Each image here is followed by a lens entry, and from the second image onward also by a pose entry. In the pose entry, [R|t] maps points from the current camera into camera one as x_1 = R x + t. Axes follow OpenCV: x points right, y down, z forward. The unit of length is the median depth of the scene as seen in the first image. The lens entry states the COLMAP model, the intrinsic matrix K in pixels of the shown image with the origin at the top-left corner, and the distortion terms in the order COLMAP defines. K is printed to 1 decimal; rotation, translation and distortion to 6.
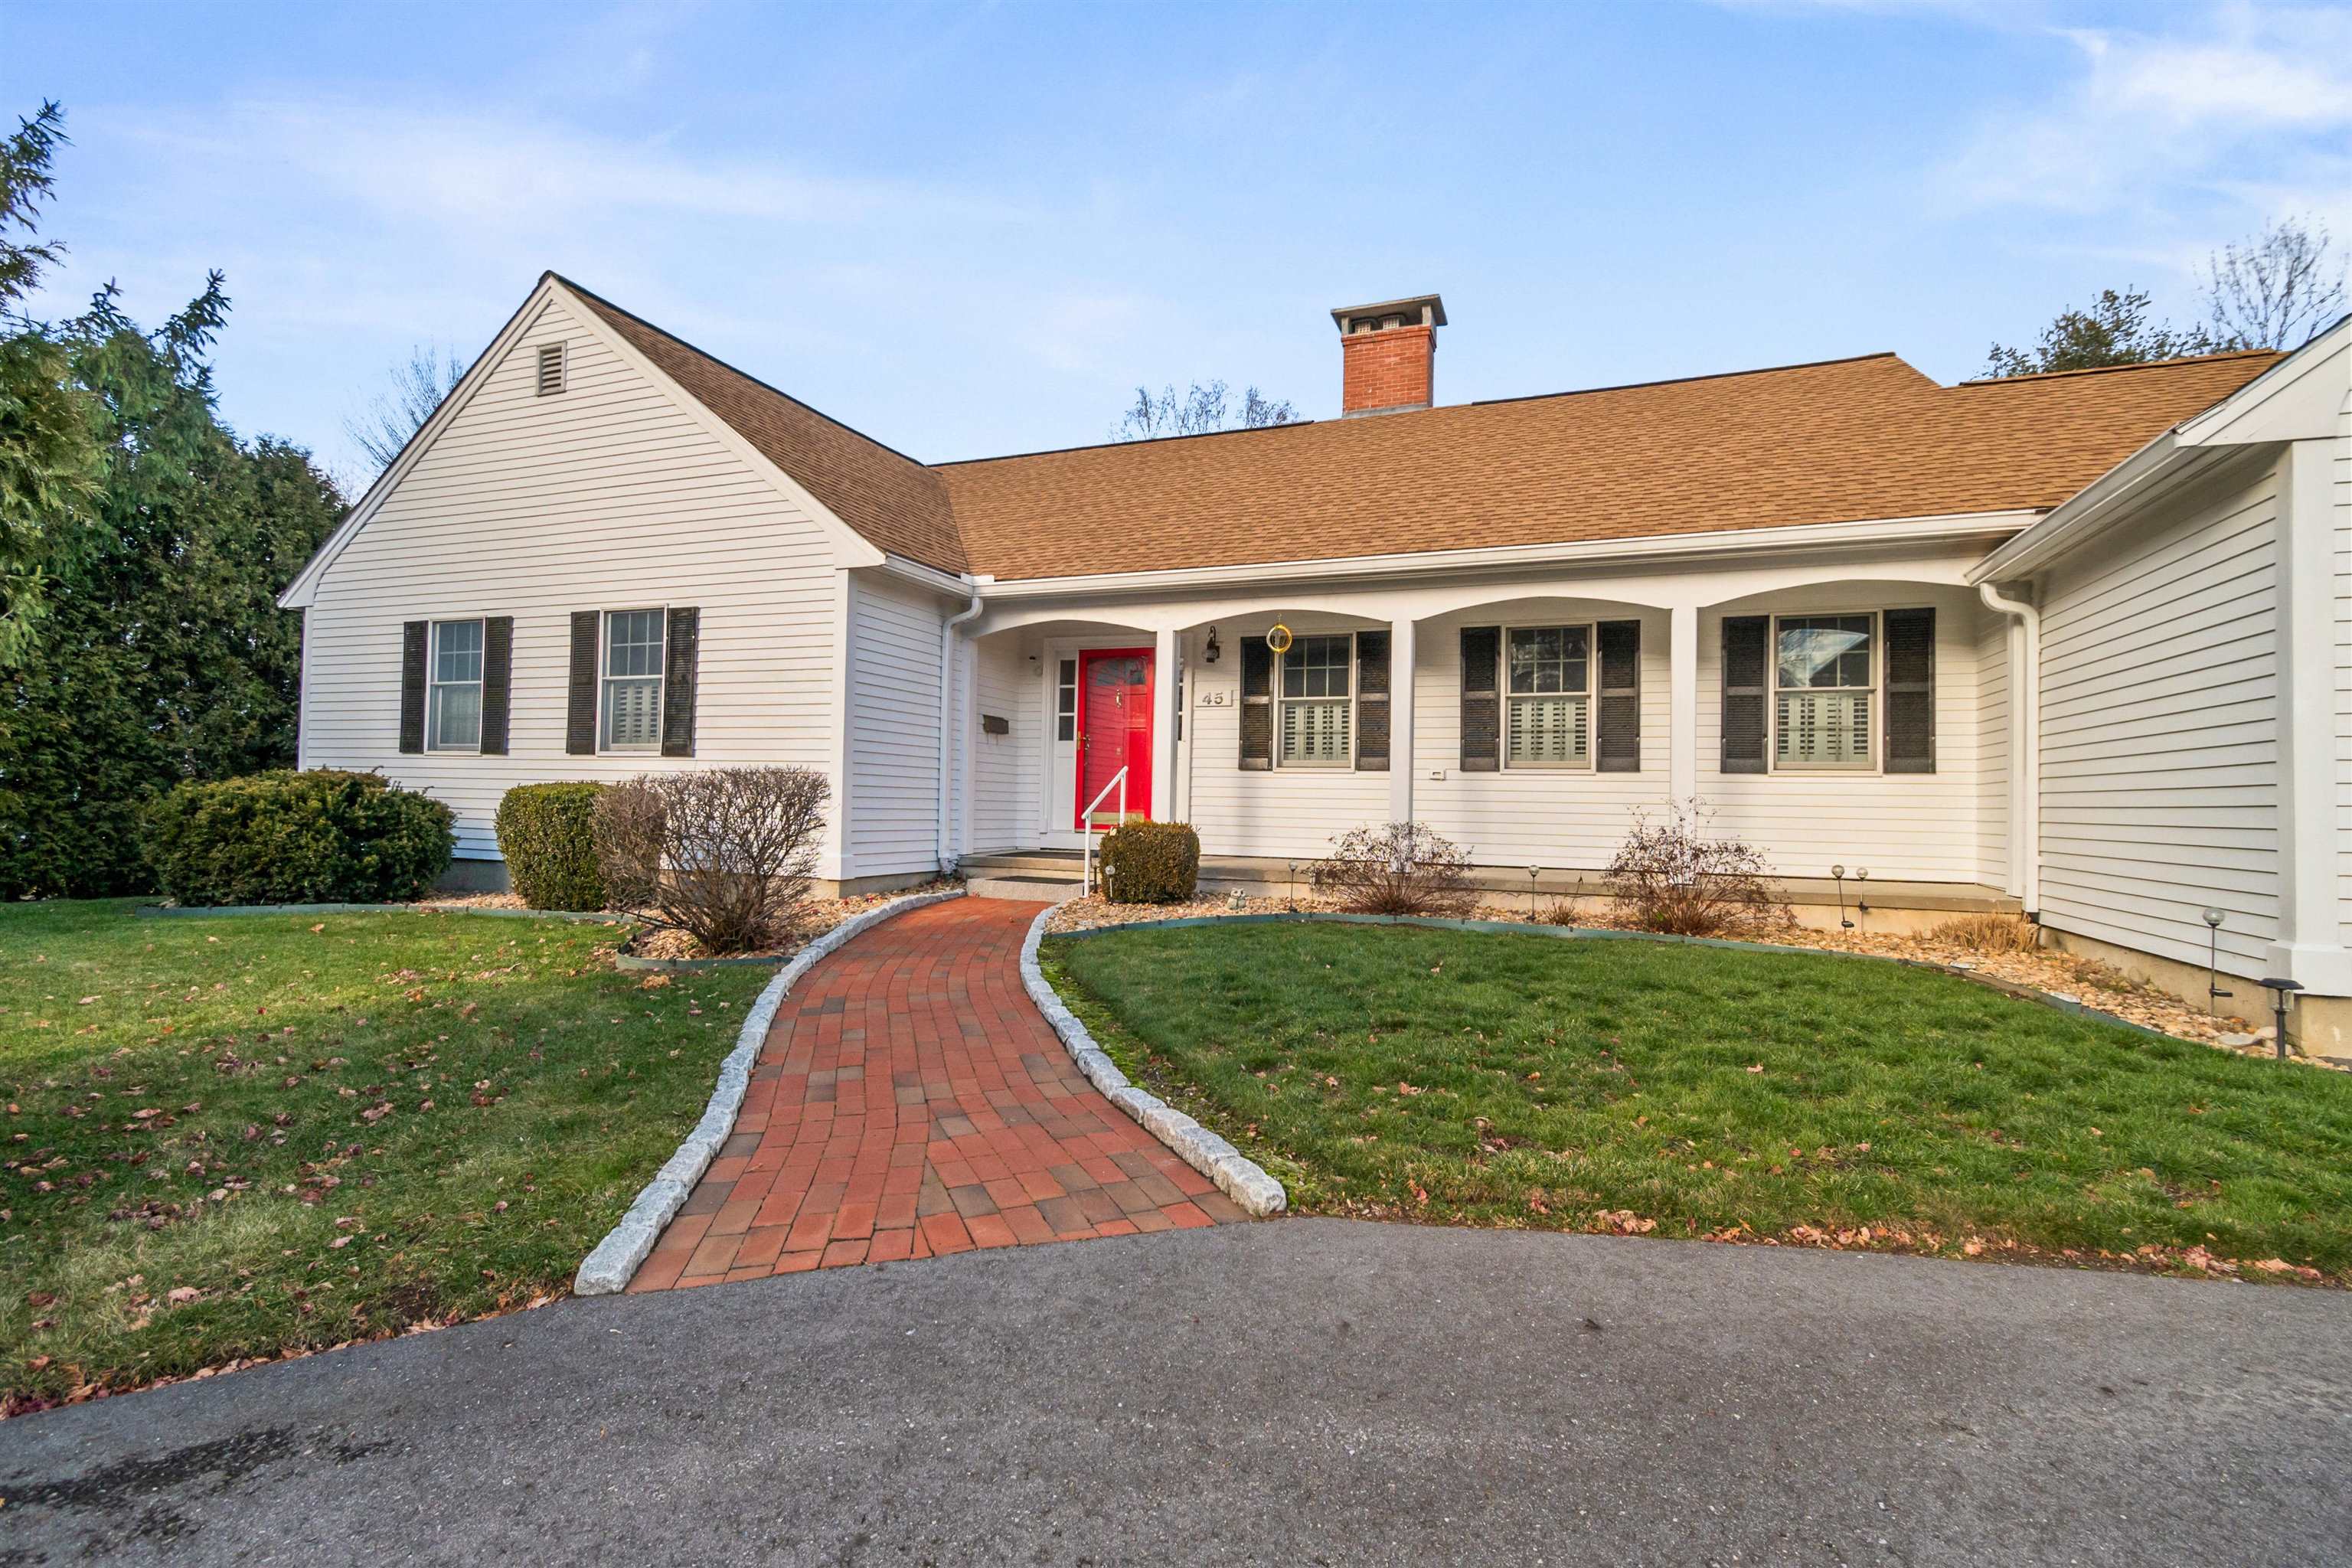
lens RADIAL K [[1035.2, 0, 1191.1], [0, 1035.2, 785.2], [0, 0, 1]] dist [0.004991, 0.000738]
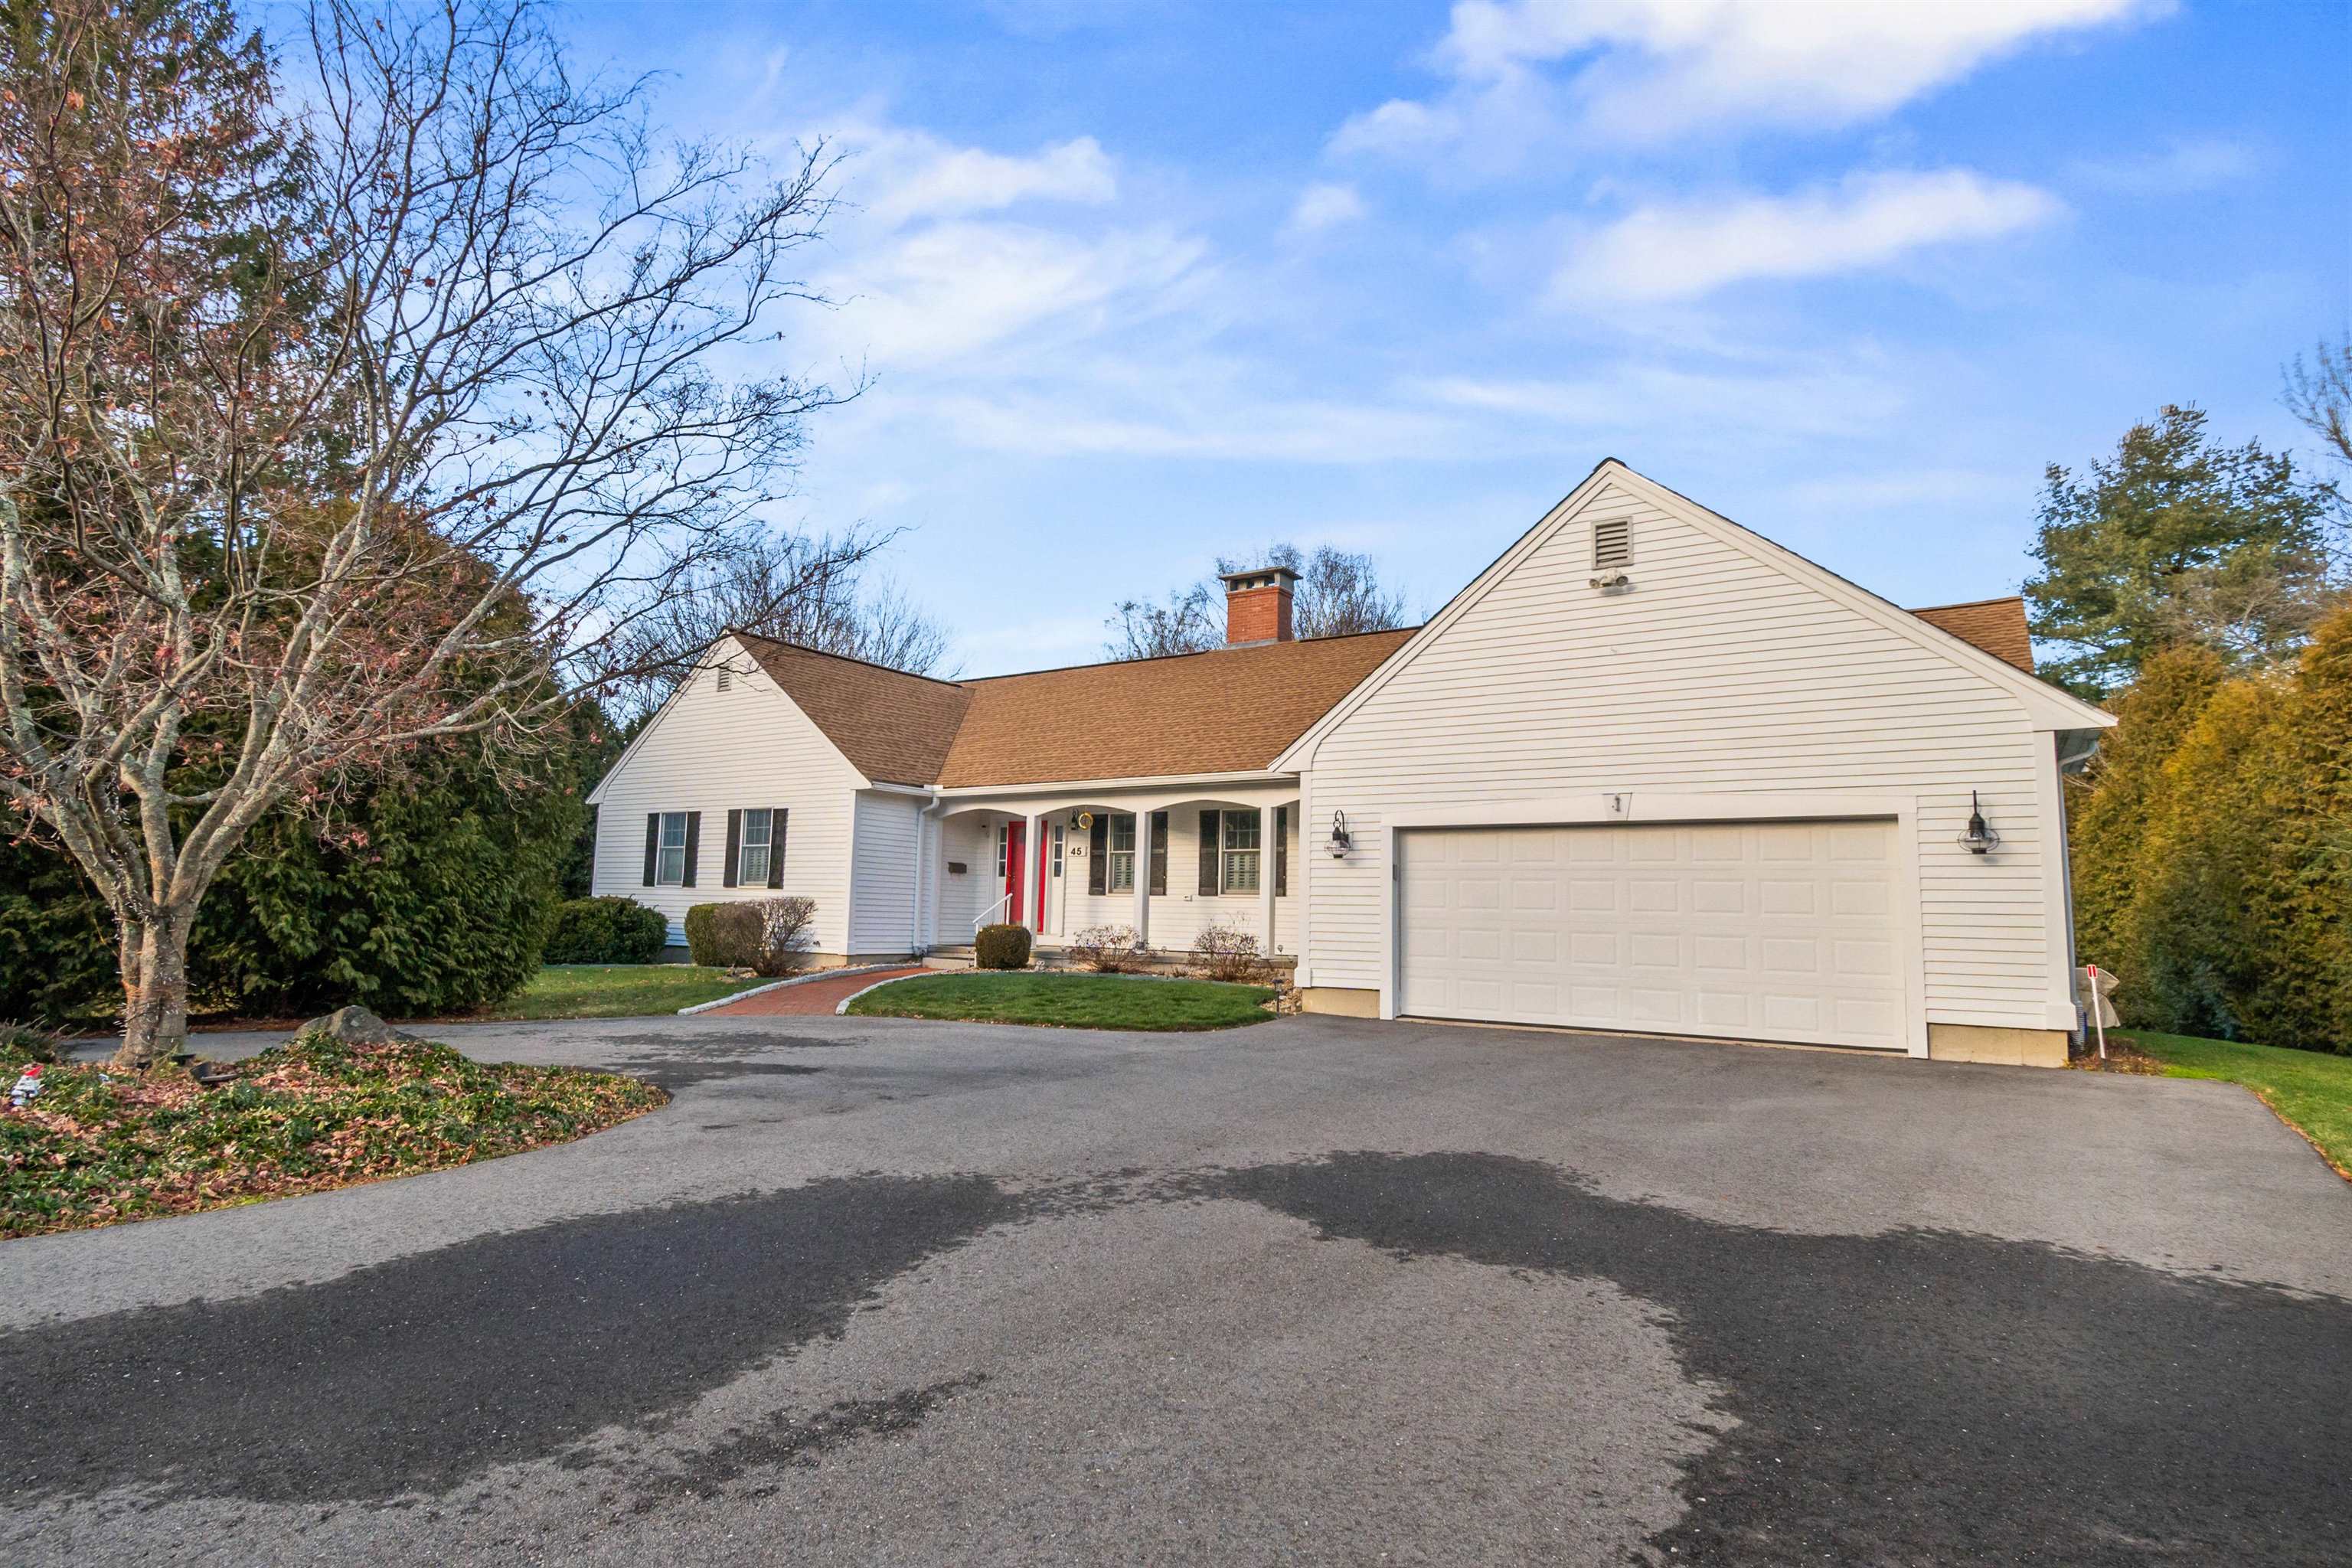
lens RADIAL K [[1127.8, 0, 1184.1], [0, 1127.8, 808.3], [0, 0, 1]] dist [-0.000082, -0.000033]
pose [[0.979687, -0.017678, -0.199752, 0.593250], [0.001067, 0.996552, -0.082965, -0.002898], [0.200530, 0.081067, 0.976328, -0.789624]]
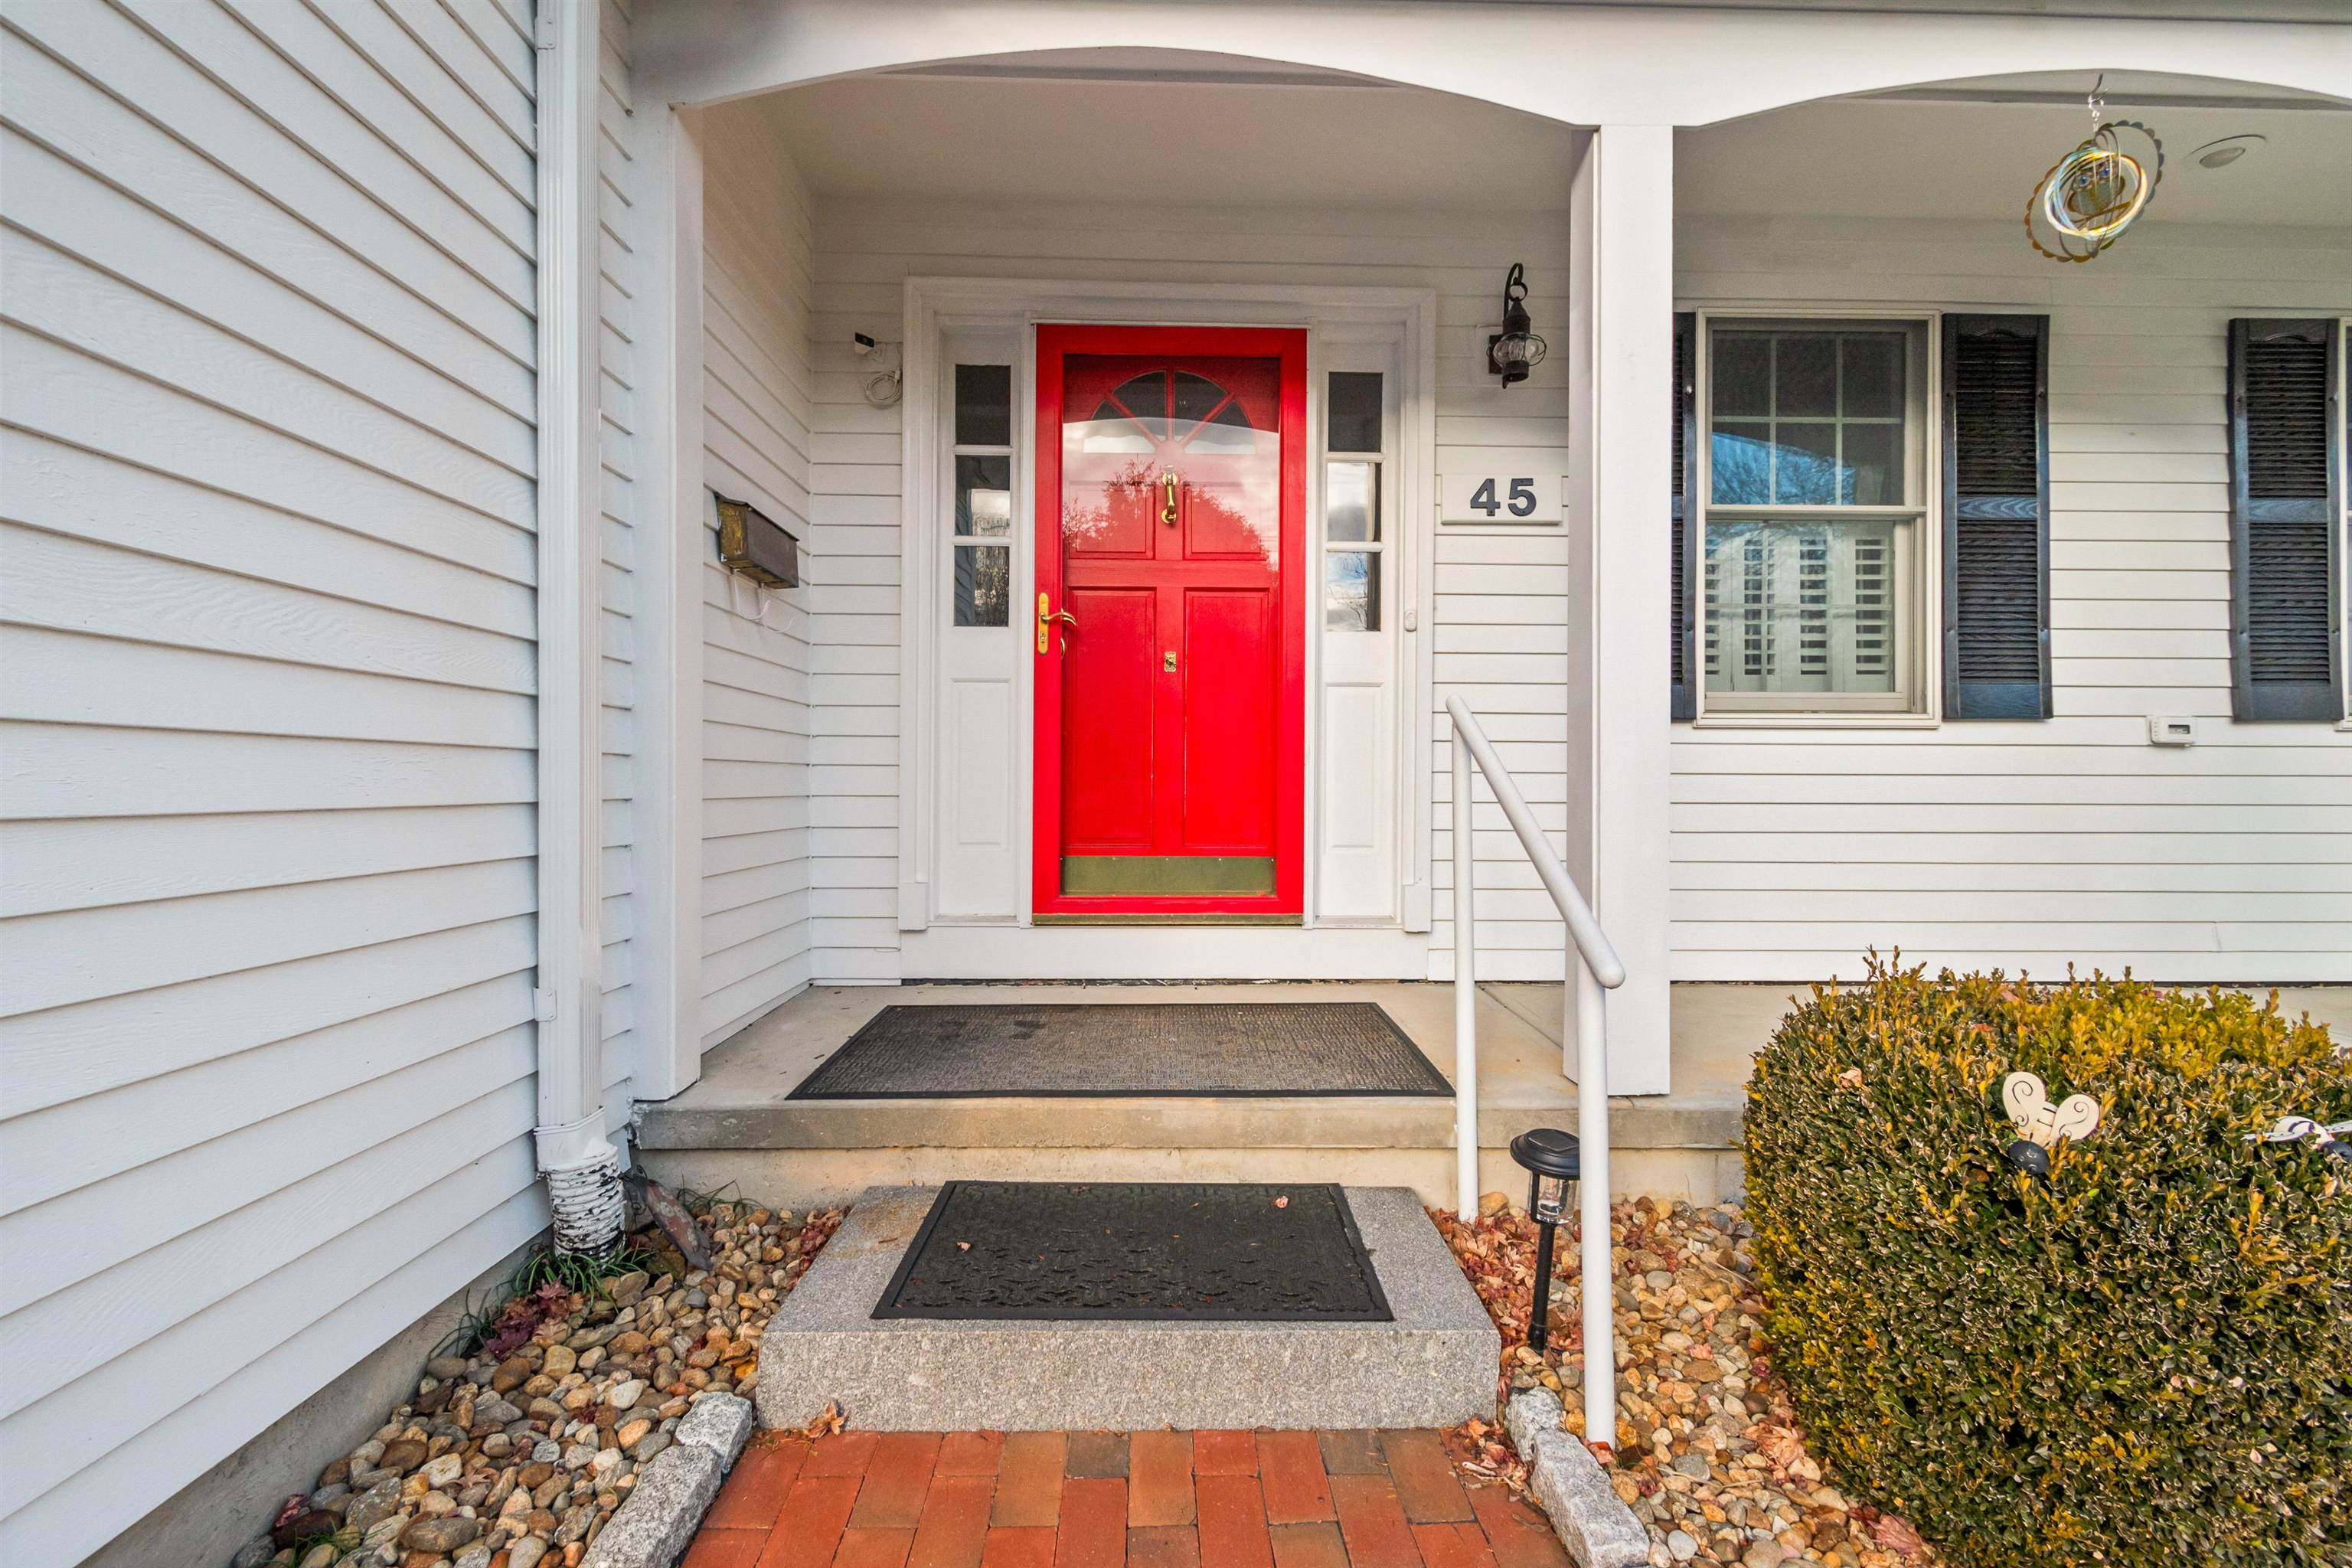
lens RADIAL K [[1035.2, 0, 1191.1], [0, 1035.2, 785.2], [0, 0, 1]] dist [0.004991, 0.000738]
pose [[0.926367, -0.015942, 0.376284, -0.205986], [0.007367, 0.999680, 0.024218, -0.003013], [-0.376549, -0.019663, 0.926188, 0.789269]]
